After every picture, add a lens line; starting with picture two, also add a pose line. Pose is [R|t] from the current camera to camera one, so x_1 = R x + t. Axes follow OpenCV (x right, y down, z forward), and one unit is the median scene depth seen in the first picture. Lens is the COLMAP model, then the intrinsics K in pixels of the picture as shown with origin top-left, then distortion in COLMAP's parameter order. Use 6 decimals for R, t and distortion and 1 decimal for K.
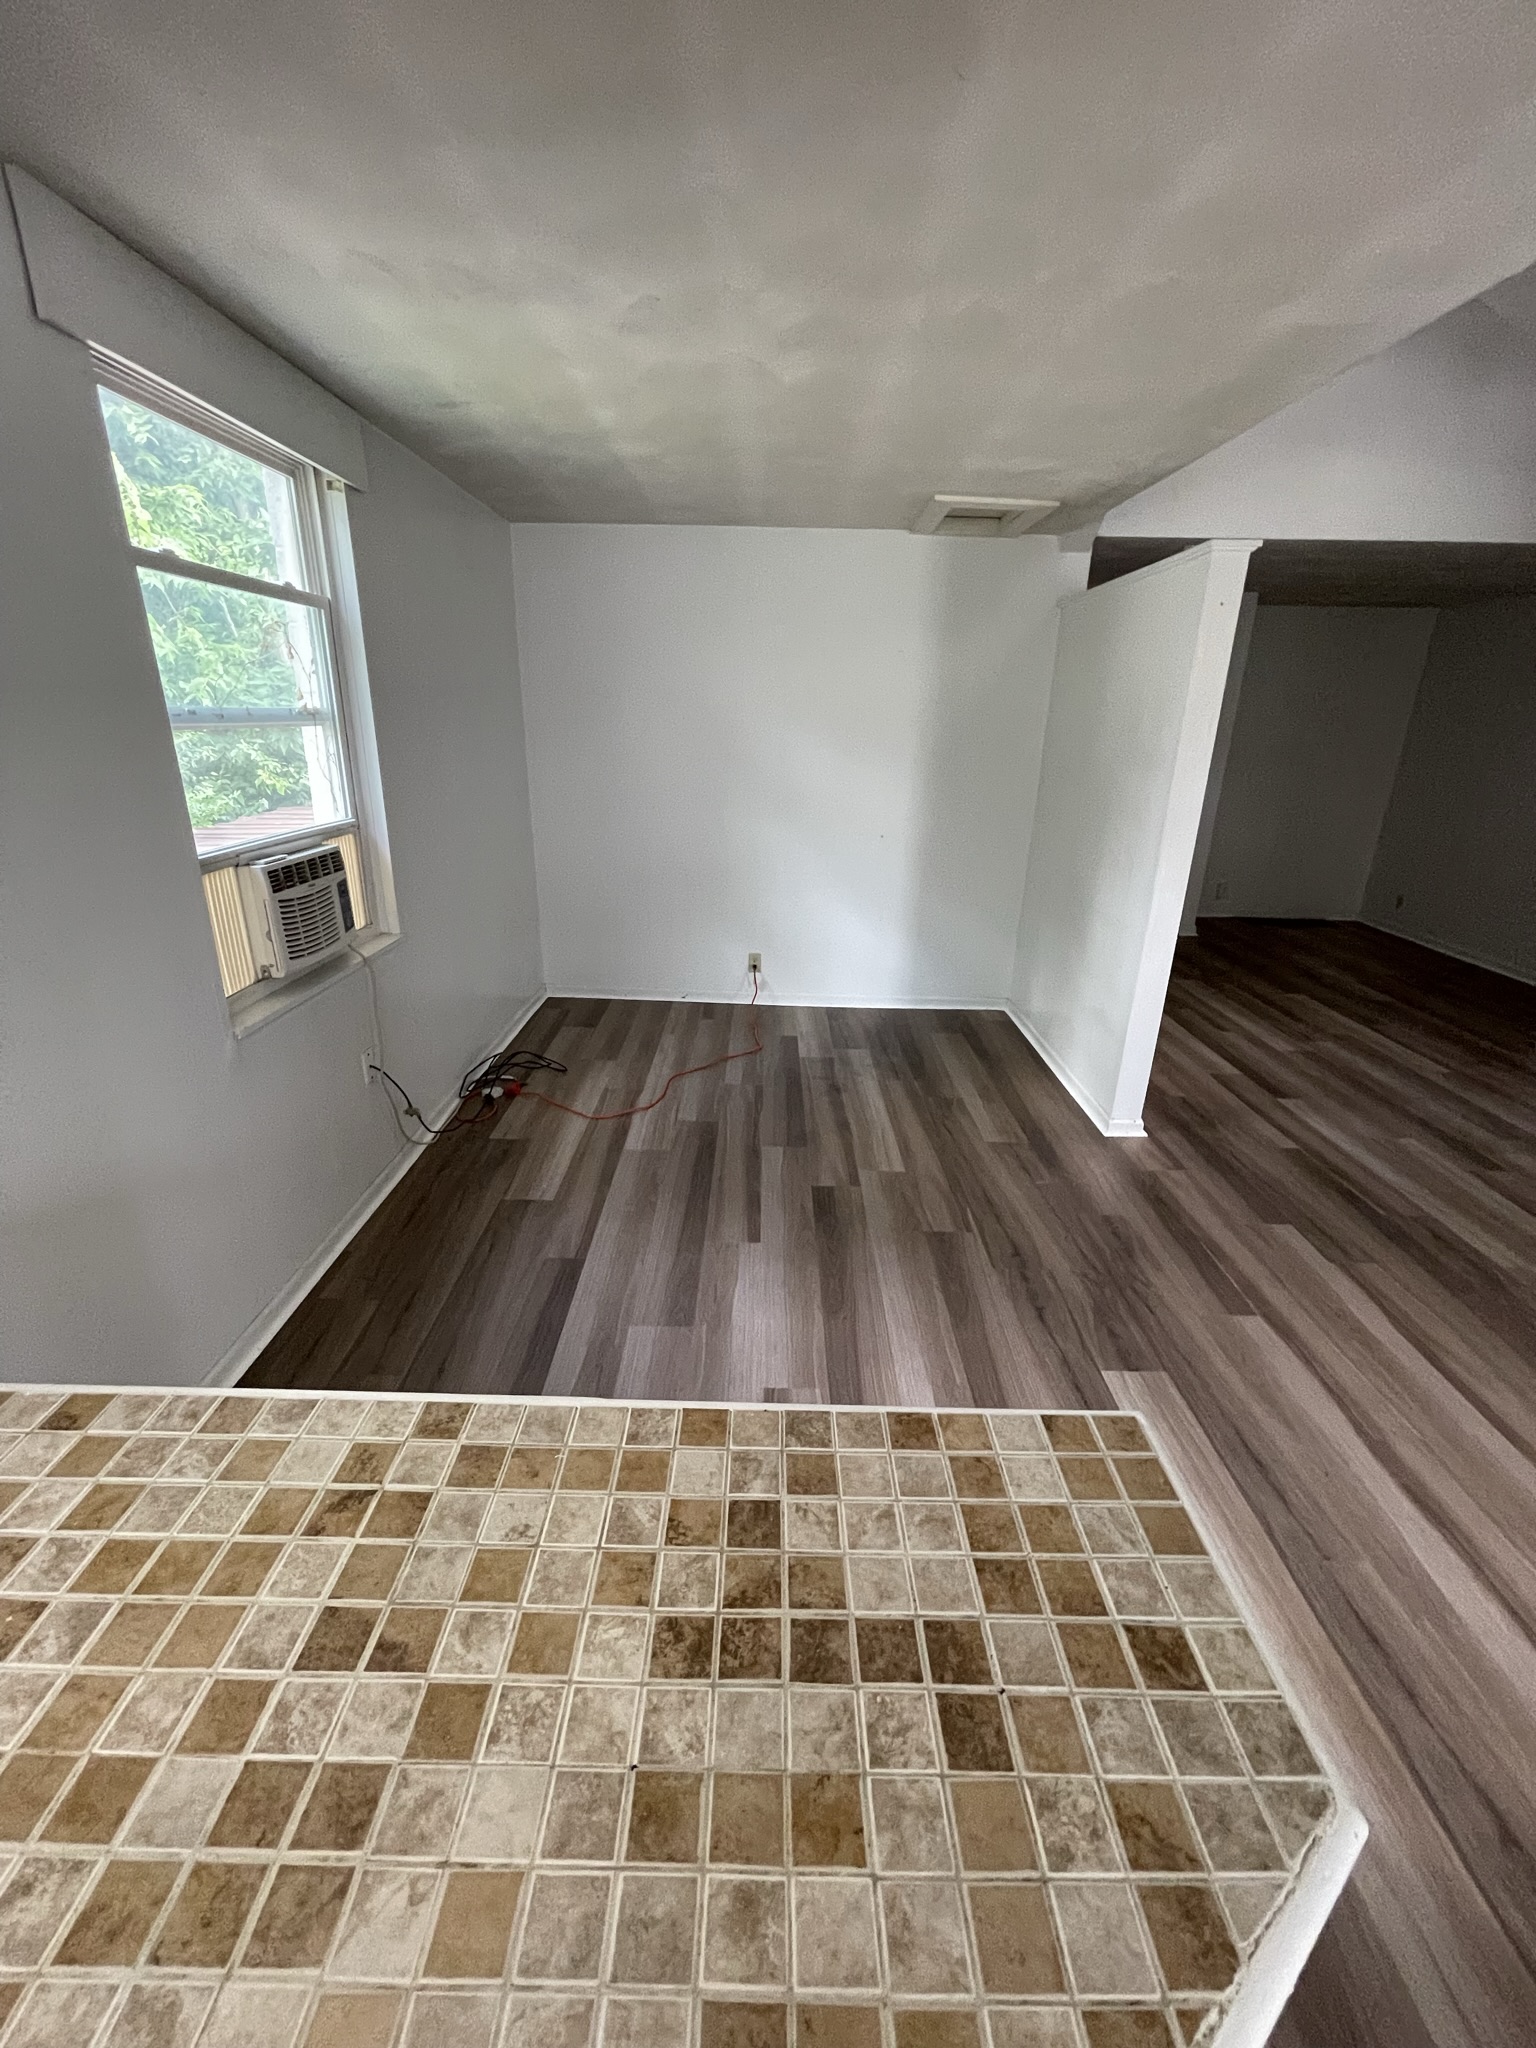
lens RADIAL K [[827.7, 0, 768.3], [0, 827.7, 1013.6], [0, 0, 1]] dist [-0.004754, 0.001208]
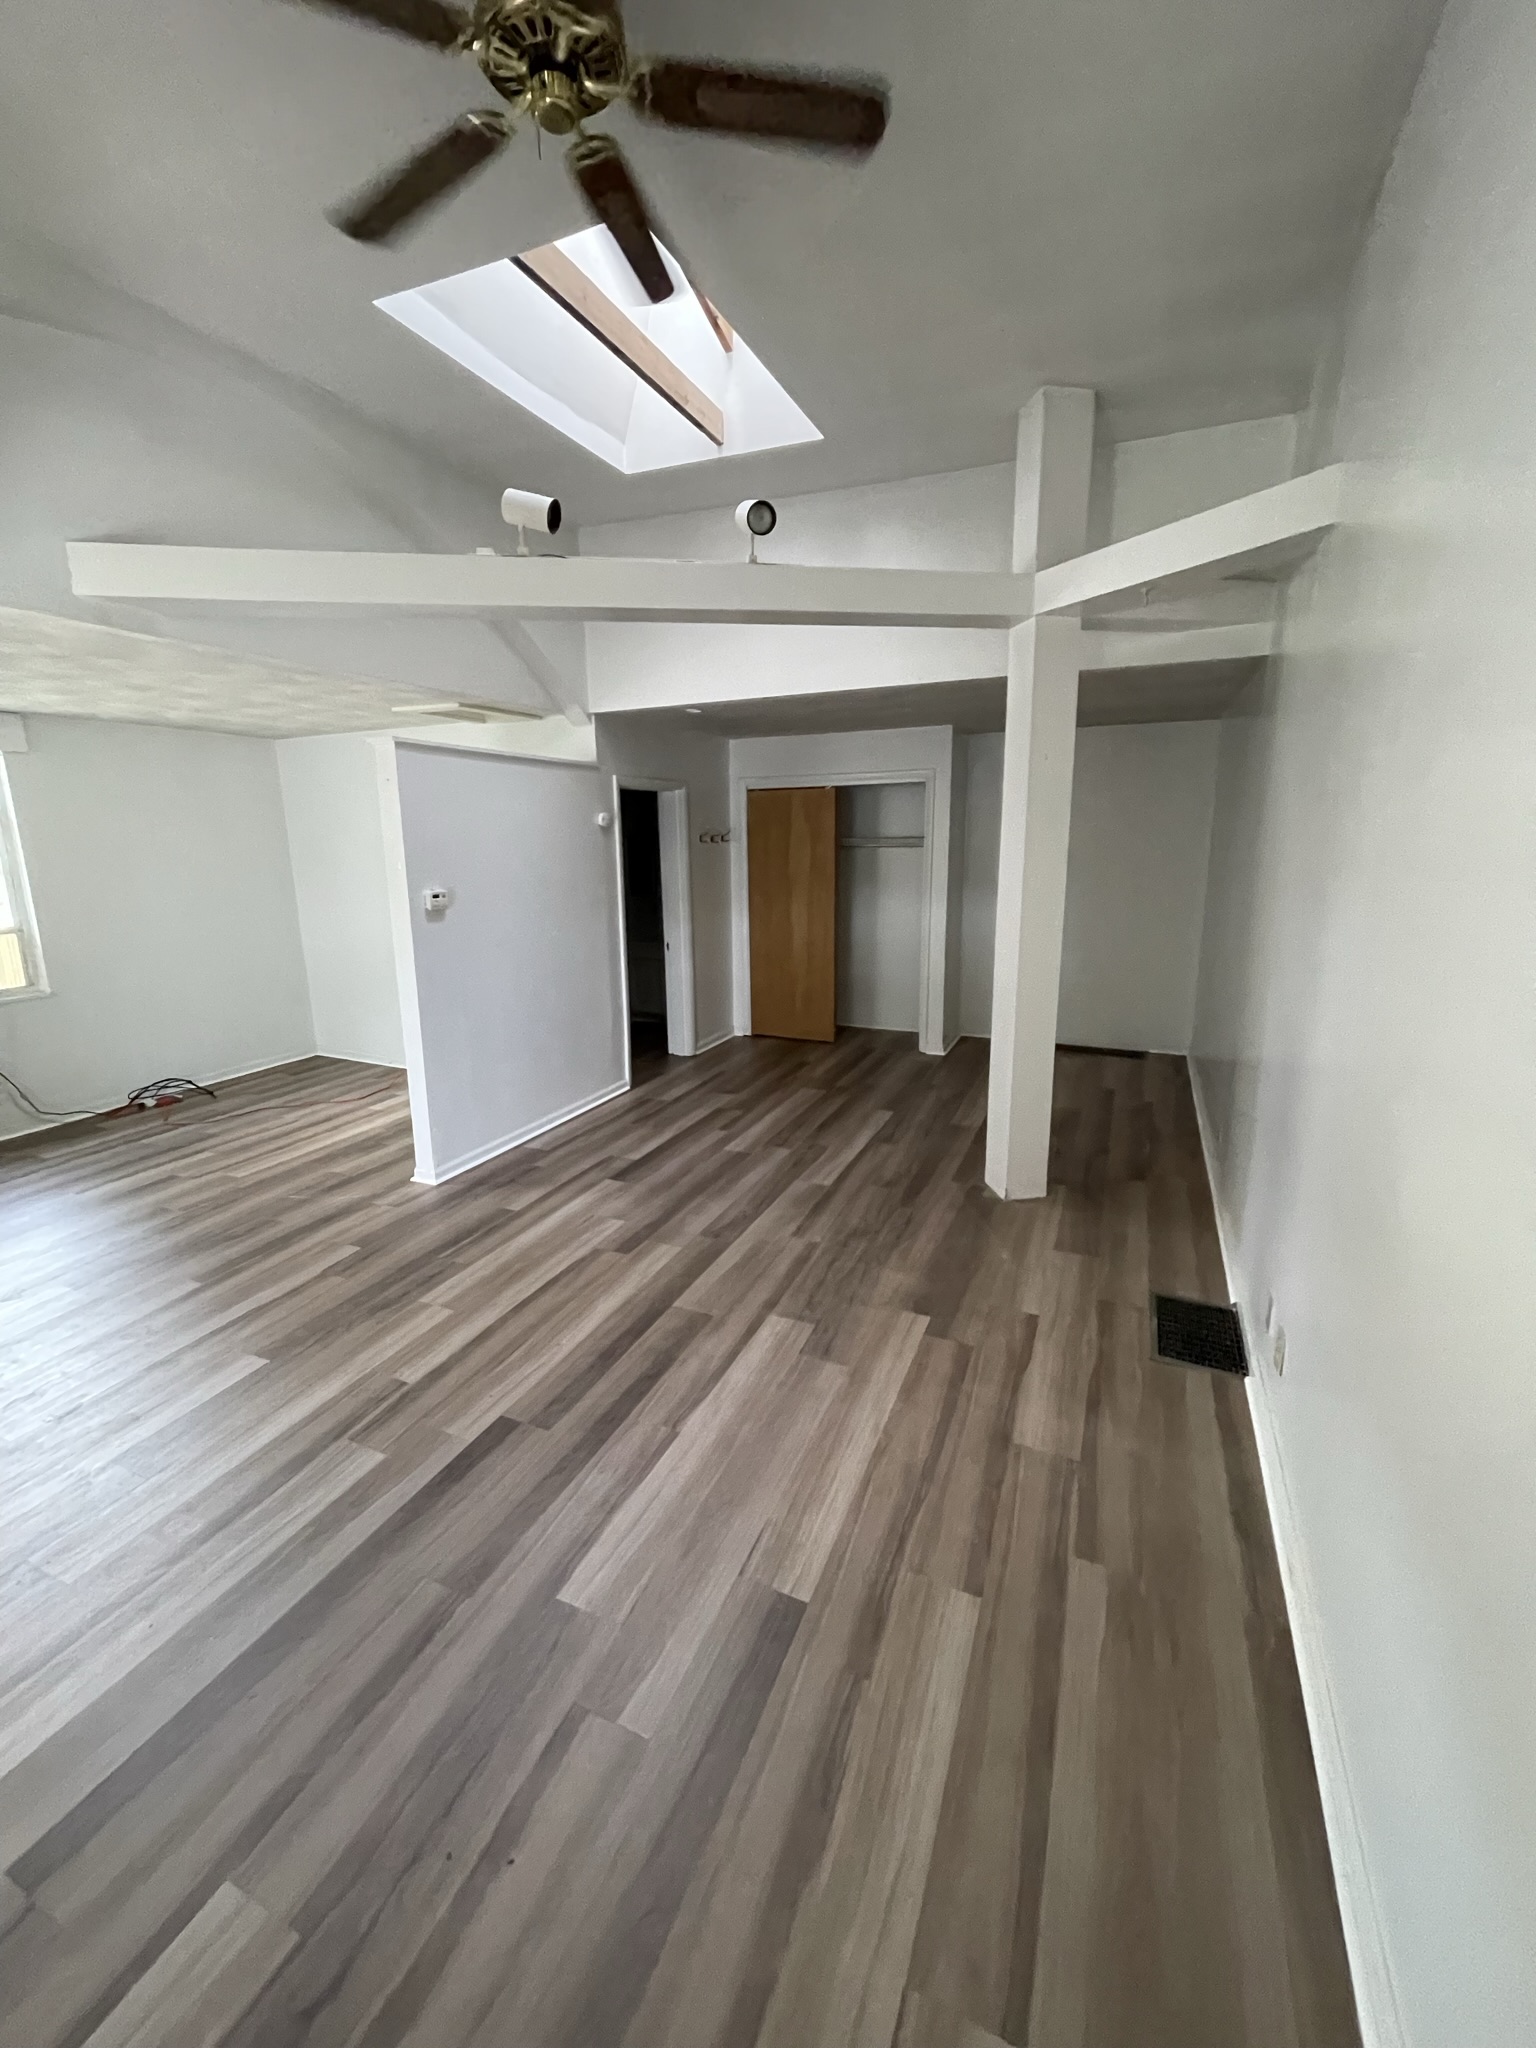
lens RADIAL K [[827.7, 0, 764.0], [0, 827.7, 1012.6], [0, 0, 1]] dist [-0.004754, 0.001208]
pose [[0.914438, 0.052179, -0.401347, 1.727631], [-0.106768, 0.987627, -0.114861, -0.019469], [0.390388, 0.147884, 0.908695, 0.045593]]
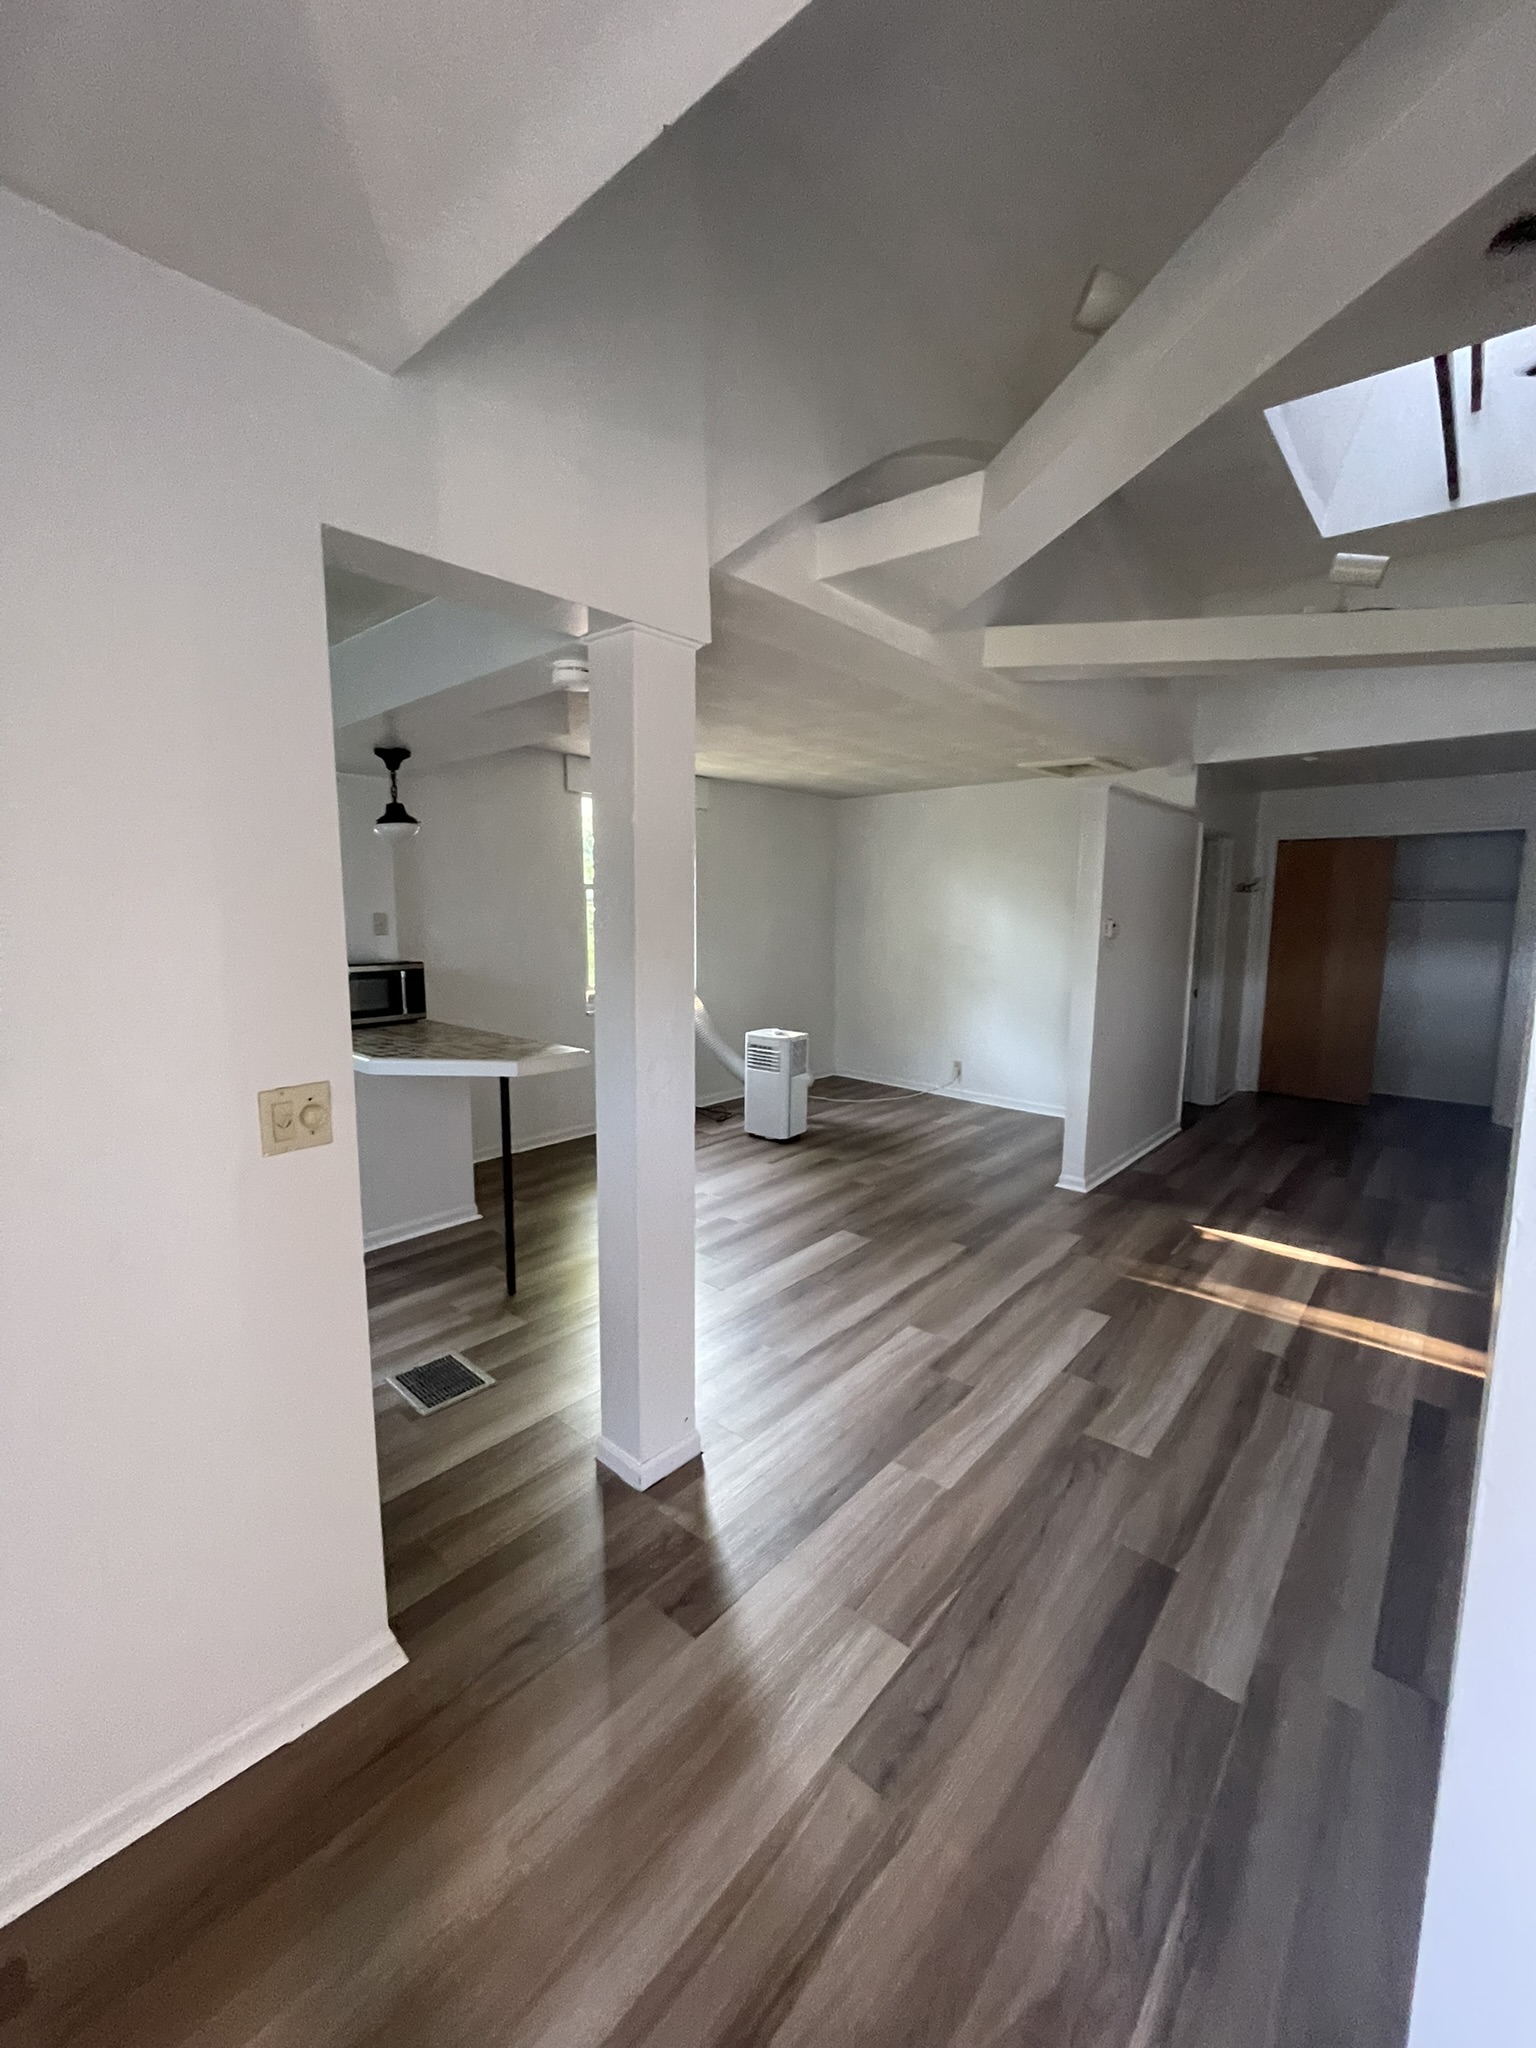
lens RADIAL K [[827.7, 0, 763.3], [0, 827.7, 1013.7], [0, 0, 1]] dist [-0.004754, 0.001208]
pose [[0.751427, 0.068374, -0.656264, 1.144189], [-0.214457, 0.965923, -0.144918, 0.217279], [0.623992, 0.249636, 0.740484, -0.456312]]
